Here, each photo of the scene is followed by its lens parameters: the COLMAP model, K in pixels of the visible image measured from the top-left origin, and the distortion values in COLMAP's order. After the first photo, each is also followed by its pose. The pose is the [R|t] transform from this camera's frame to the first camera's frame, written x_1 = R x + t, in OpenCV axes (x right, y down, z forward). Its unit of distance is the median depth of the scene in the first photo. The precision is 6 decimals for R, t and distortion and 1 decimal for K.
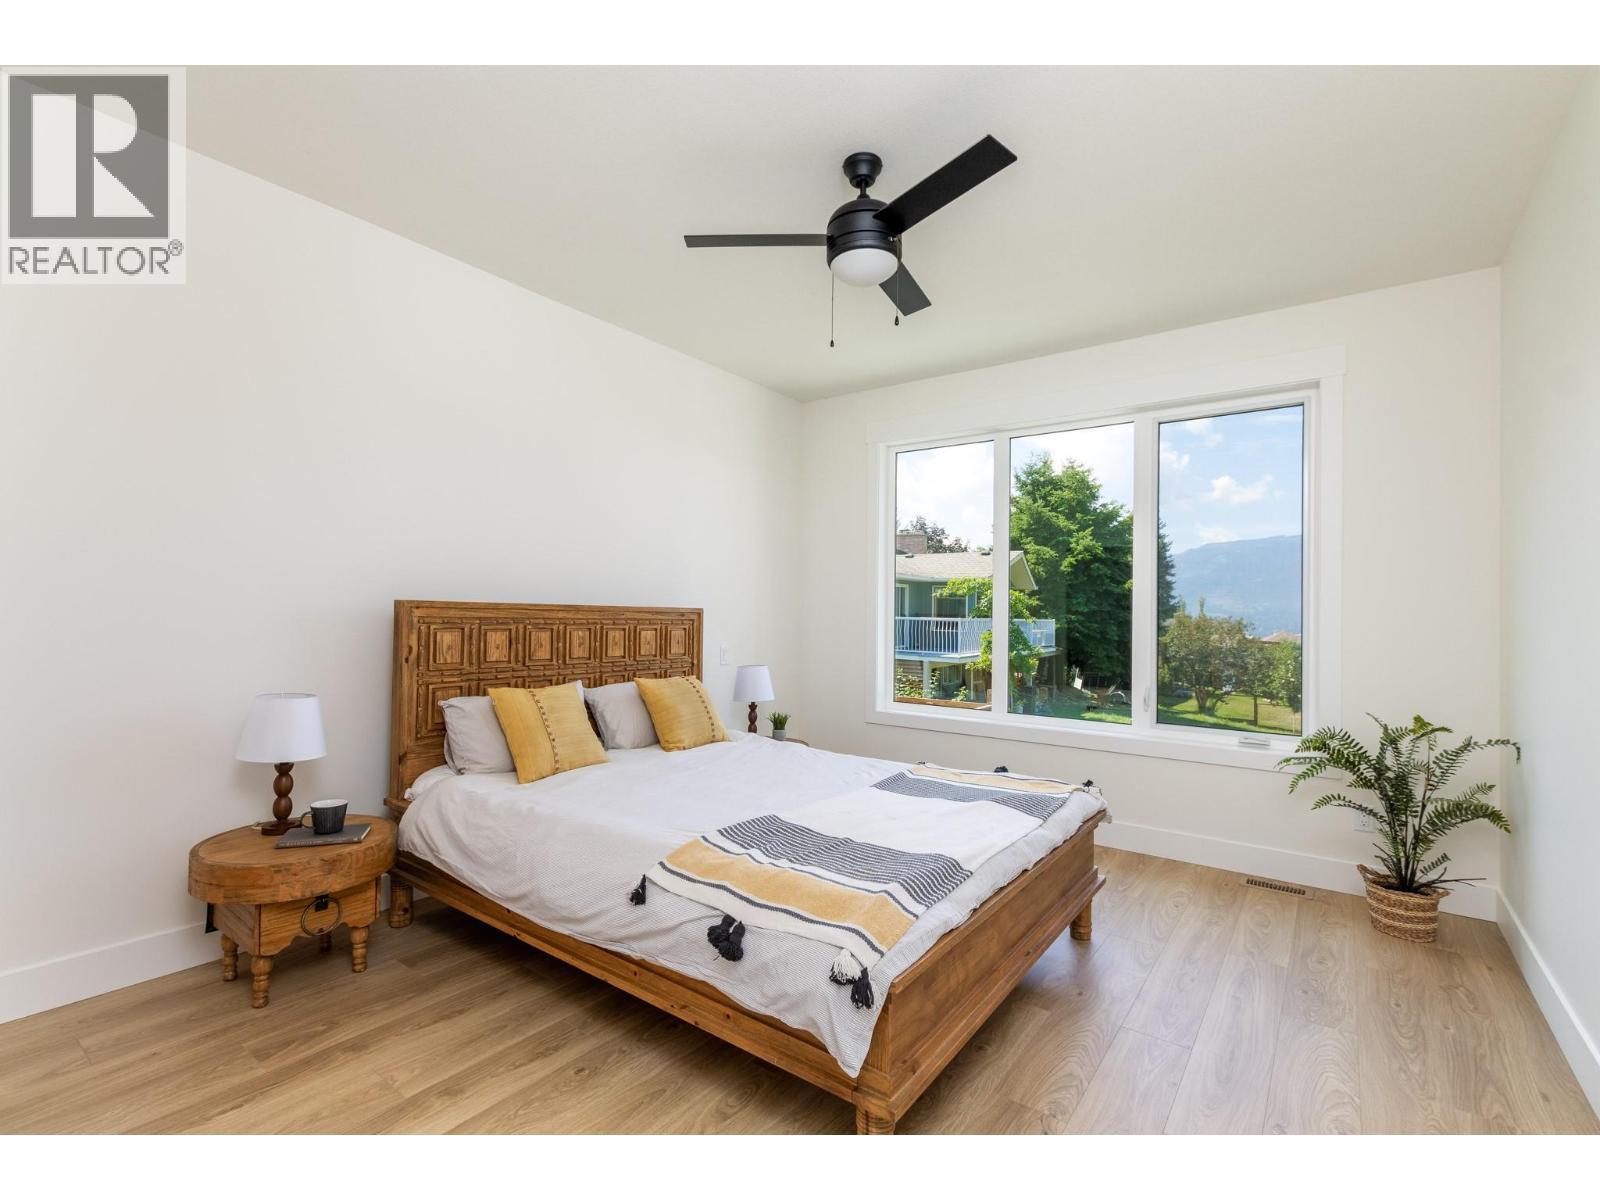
lens RADIAL K [[743.5, 0, 800.0], [0, 743.5, 600.0], [0, 0, 1]] dist [0.003246, 0.000717]
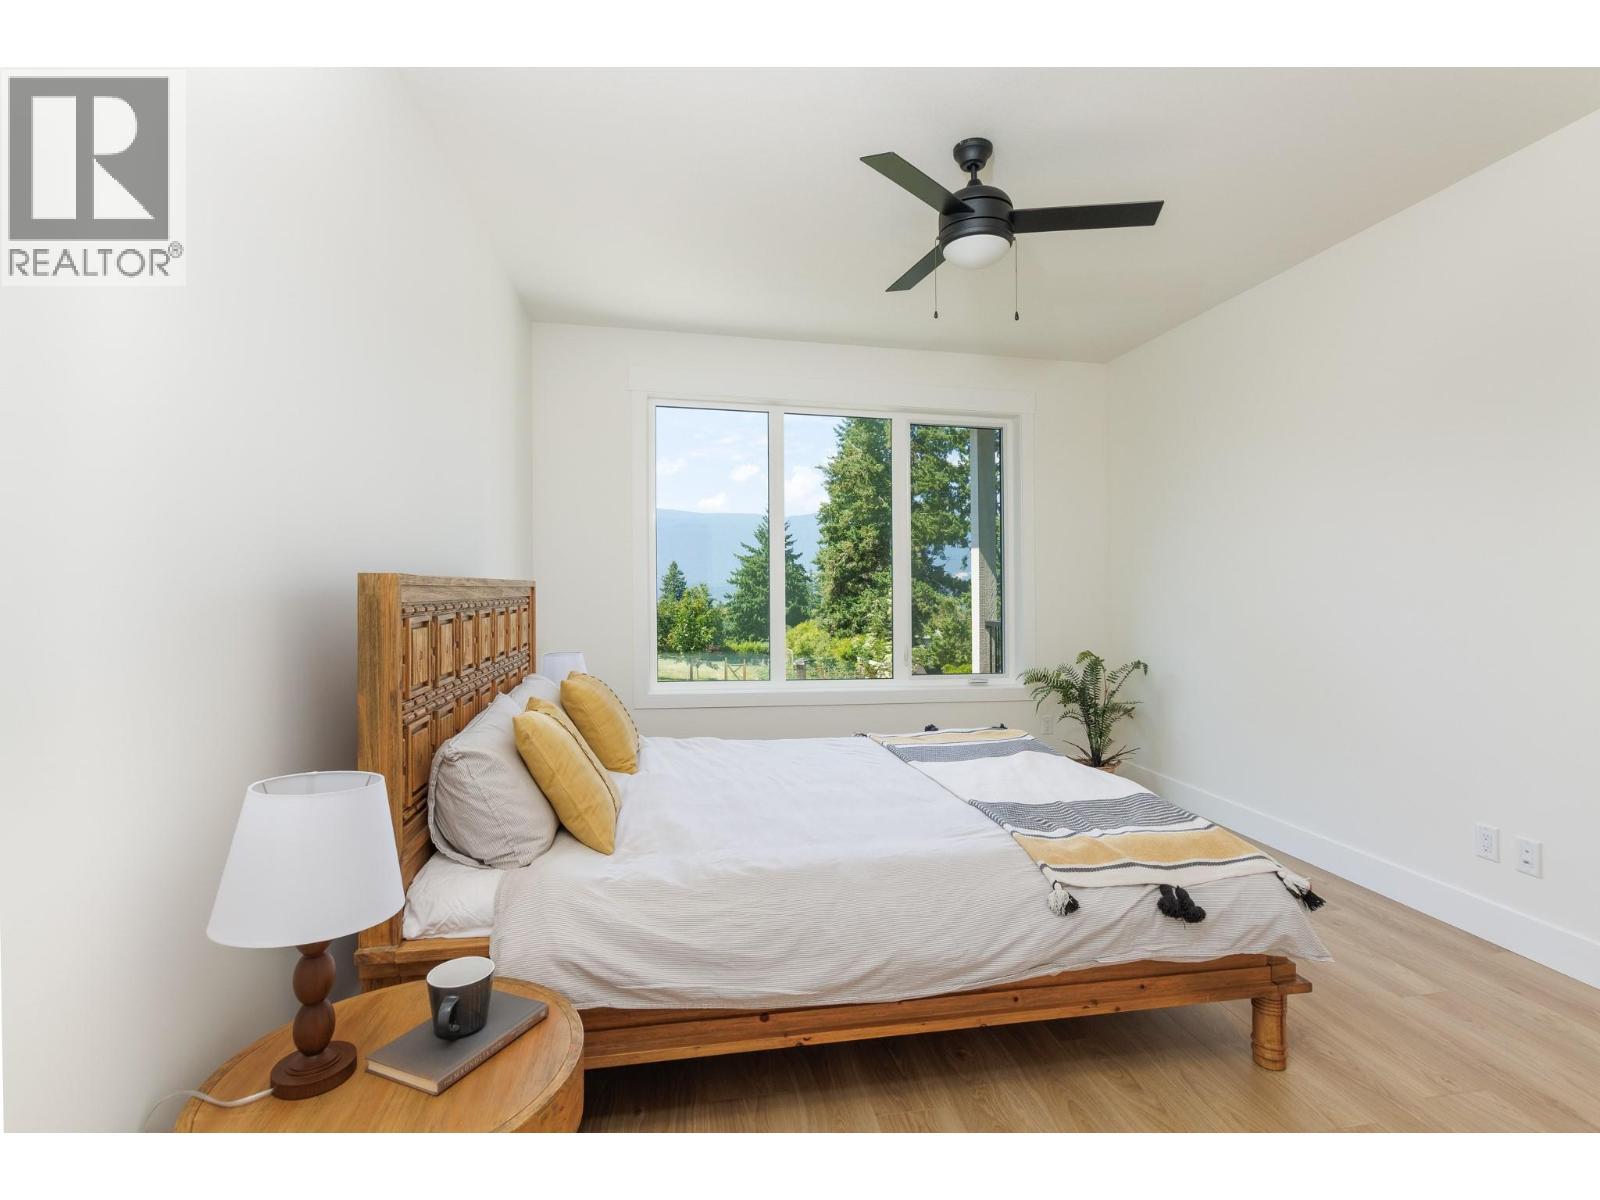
lens RADIAL K [[776.5, 0, 800.0], [0, 776.5, 570.5], [0, 0, 1]] dist [0.000311, 0.000226]
pose [[0.663904, 0.005935, 0.747794, -1.095361], [-0.012922, 0.999910, 0.003536, -0.011351], [-0.747706, -0.012010, 0.663921, 0.585031]]
